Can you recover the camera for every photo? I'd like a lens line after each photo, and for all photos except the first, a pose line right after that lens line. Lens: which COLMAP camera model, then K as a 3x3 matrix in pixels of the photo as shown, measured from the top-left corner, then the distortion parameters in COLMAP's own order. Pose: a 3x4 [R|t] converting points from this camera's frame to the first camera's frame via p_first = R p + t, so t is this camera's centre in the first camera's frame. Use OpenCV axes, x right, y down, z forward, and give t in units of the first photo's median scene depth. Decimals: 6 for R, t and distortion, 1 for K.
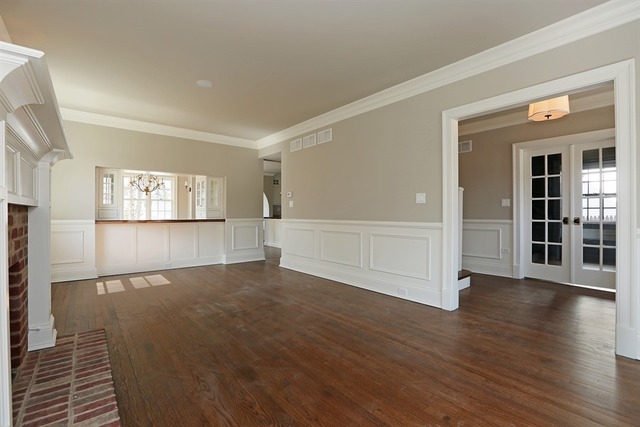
lens RADIAL K [[290.2, 0, 320.0], [0, 290.2, 213.5], [0, 0, 1]] dist [-0.001423, -0.000476]
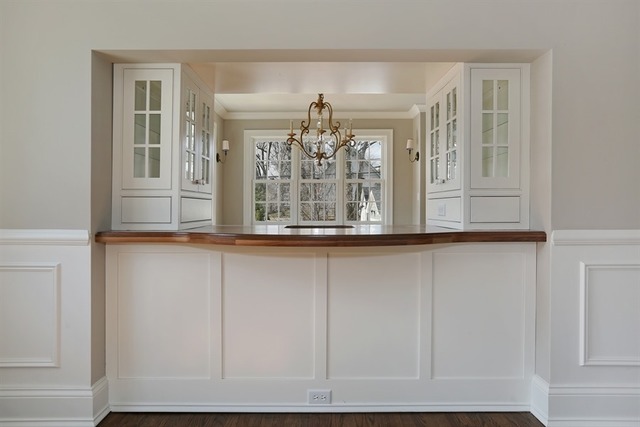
lens RADIAL K [[290.2, 0, 320.0], [0, 290.2, 213.5], [0, 0, 1]] dist [-0.001423, -0.000476]
pose [[0.714021, 0.006629, -0.700093, -0.303539], [0.002071, 0.999931, 0.011580, 0.001265], [0.700121, -0.009718, 0.713958, 0.725439]]
